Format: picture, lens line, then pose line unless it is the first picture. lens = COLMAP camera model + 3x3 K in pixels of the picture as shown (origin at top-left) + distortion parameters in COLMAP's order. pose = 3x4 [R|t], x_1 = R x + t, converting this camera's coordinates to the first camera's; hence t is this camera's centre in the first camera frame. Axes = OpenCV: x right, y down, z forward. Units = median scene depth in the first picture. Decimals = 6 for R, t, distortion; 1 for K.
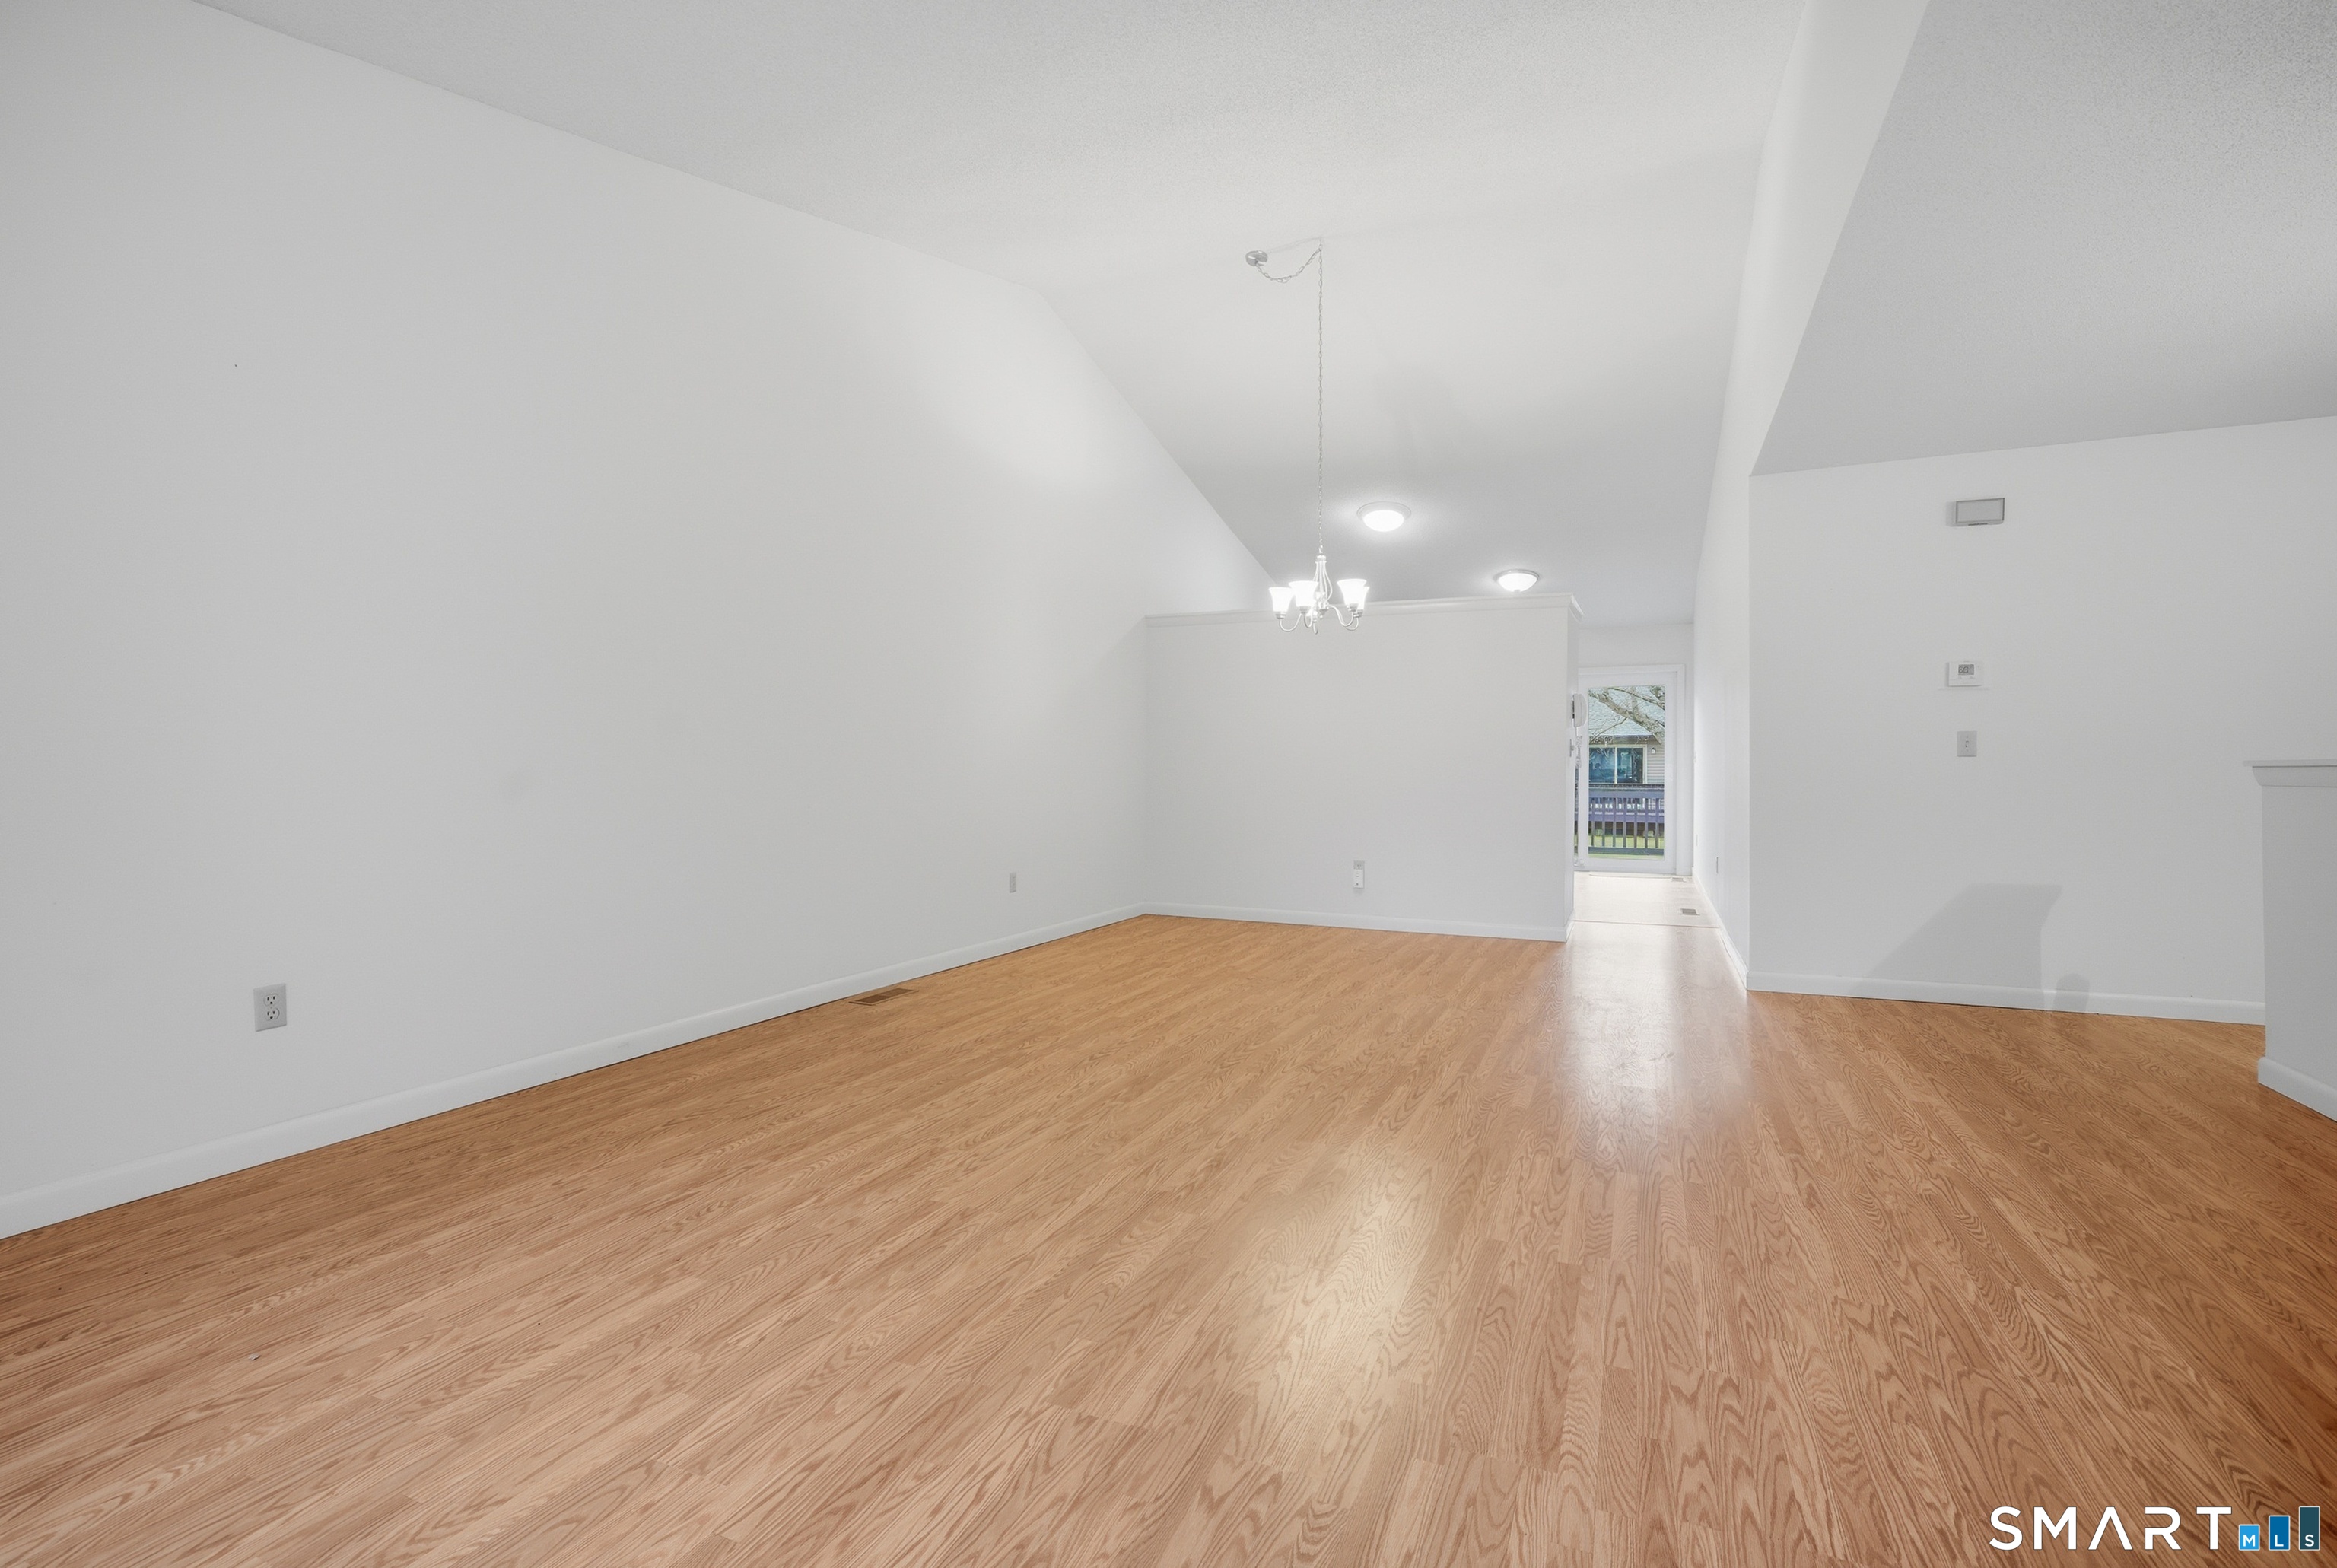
lens RADIAL K [[1072.4, 0, 1159.2], [0, 1072.4, 739.9], [0, 0, 1]] dist [-0.018325, 0.010107]
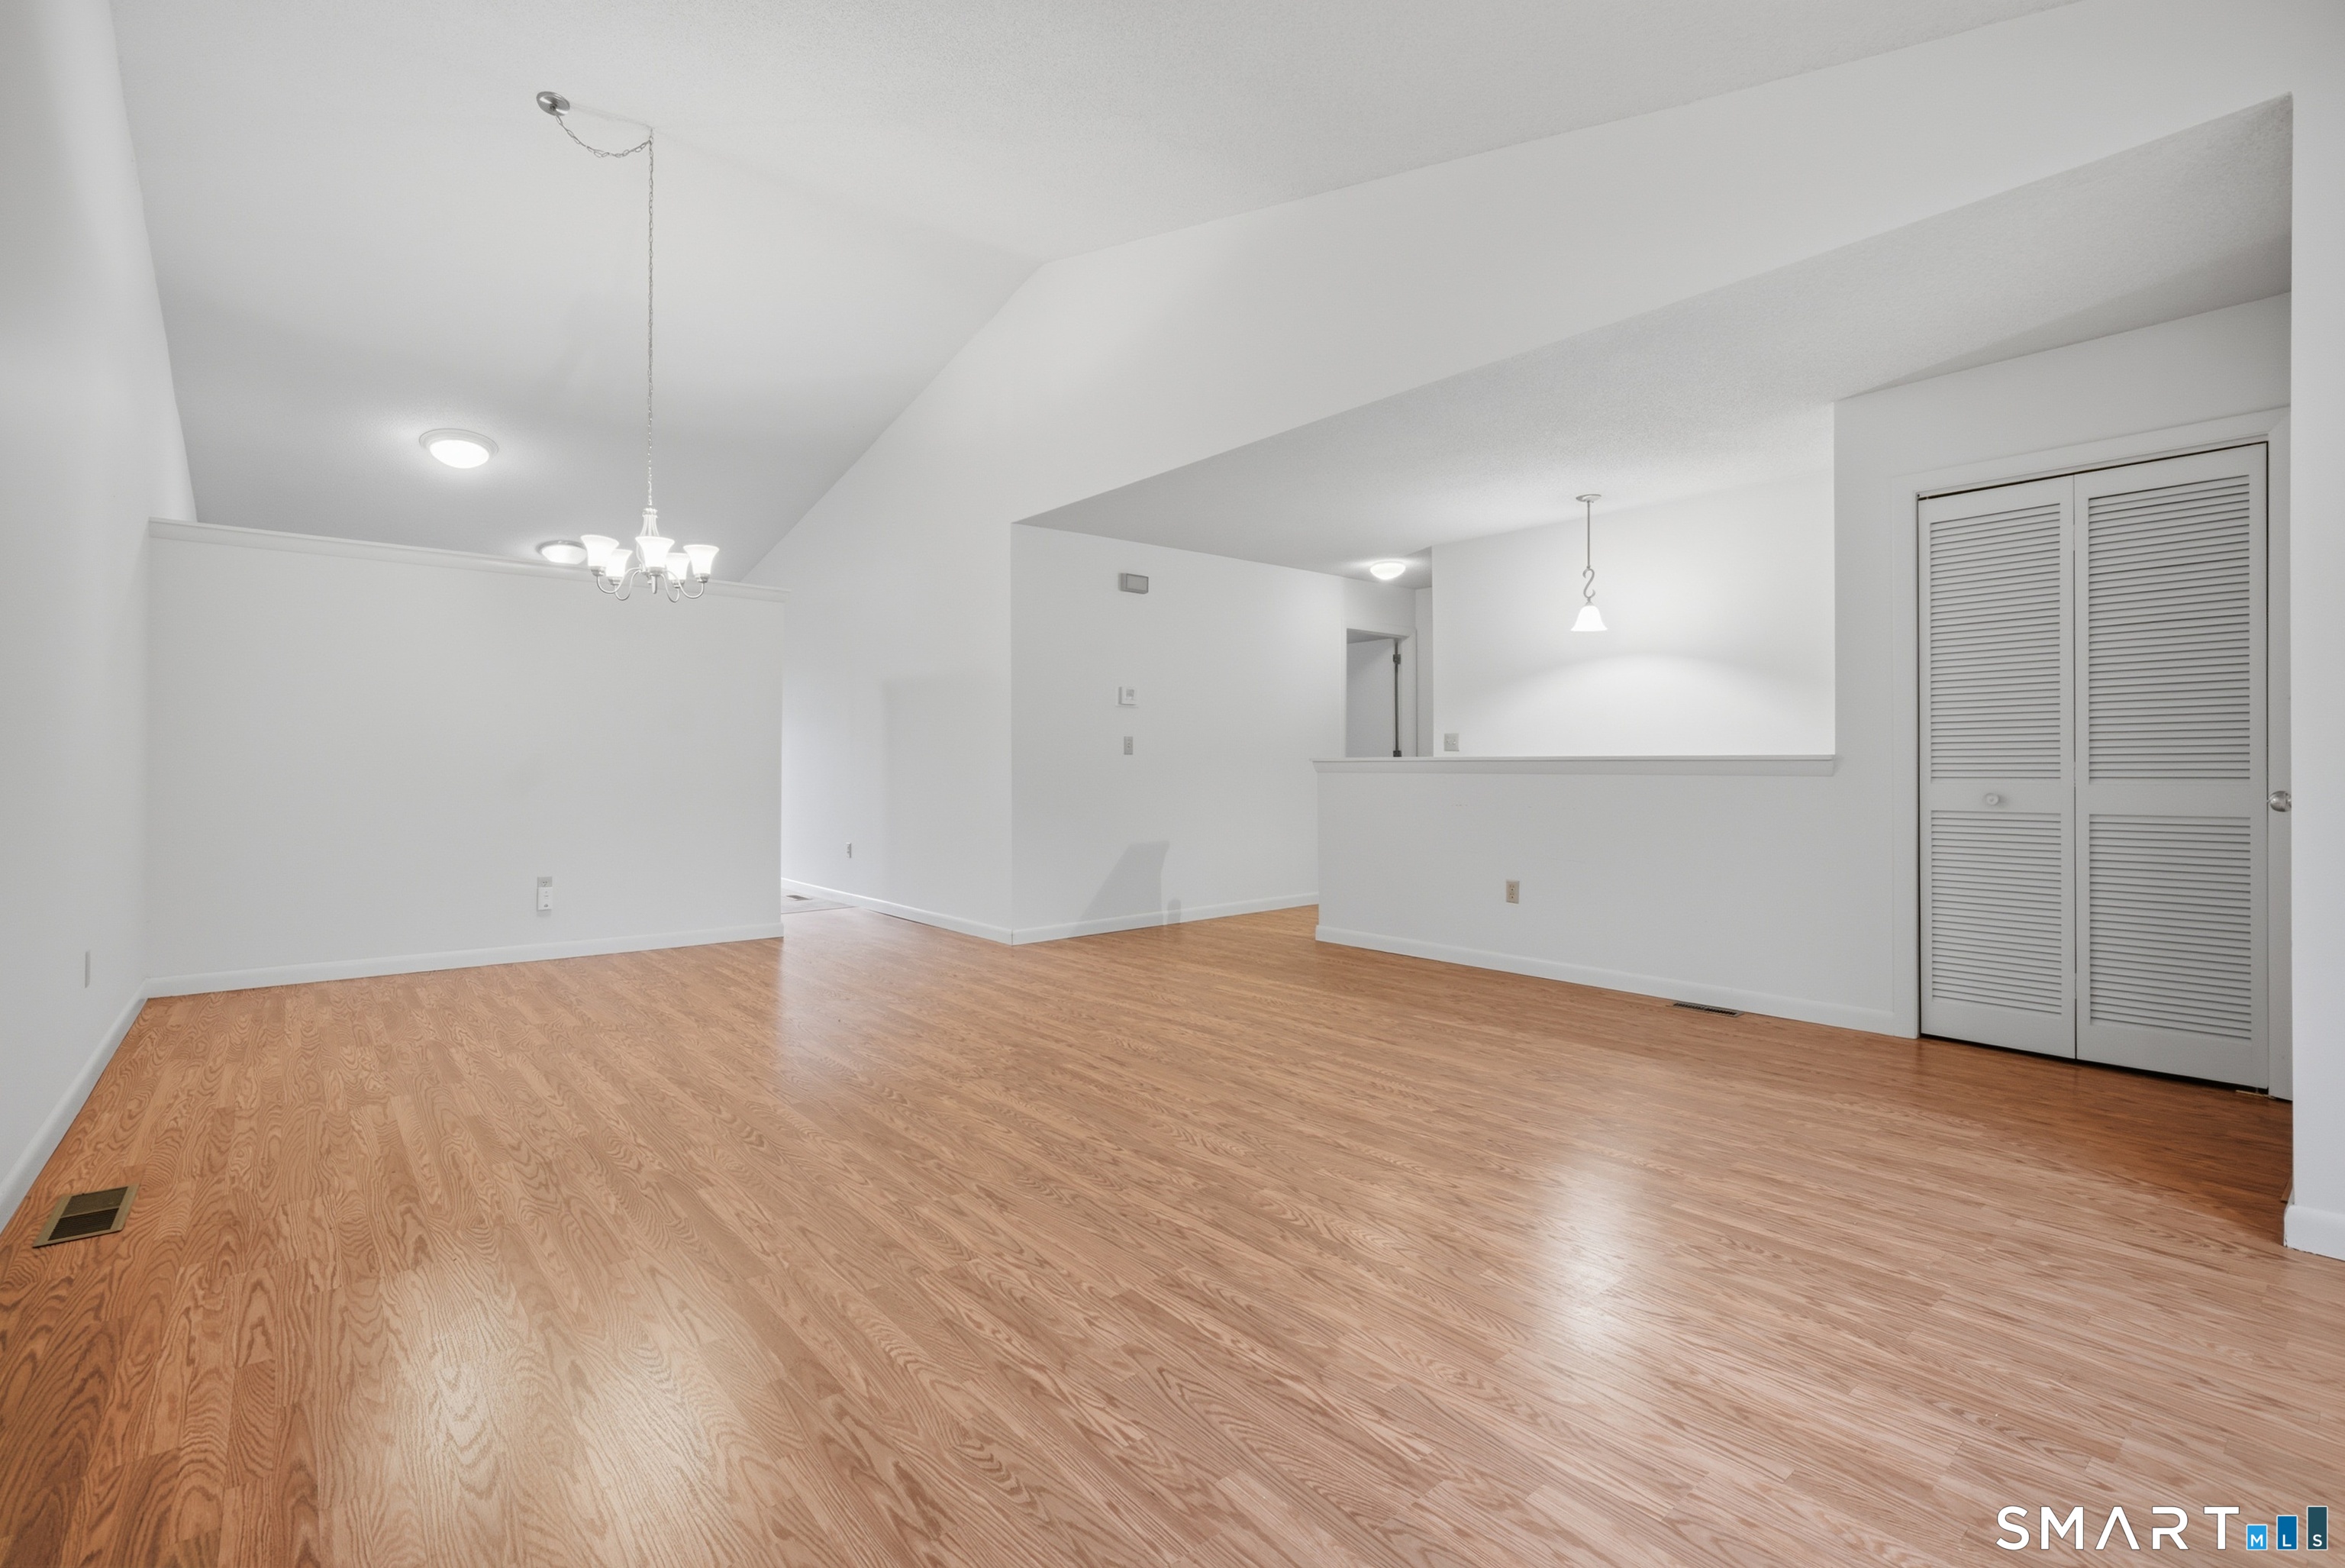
lens RADIAL K [[1065.2, 0, 1162.8], [0, 1065.2, 759.4], [0, 0, 1]] dist [-0.020214, 0.010322]
pose [[0.439916, 0.003049, 0.898034, -0.781707], [-0.022671, 0.999713, 0.007711, 0.014496], [-0.897753, -0.023752, 0.439859, 0.529967]]
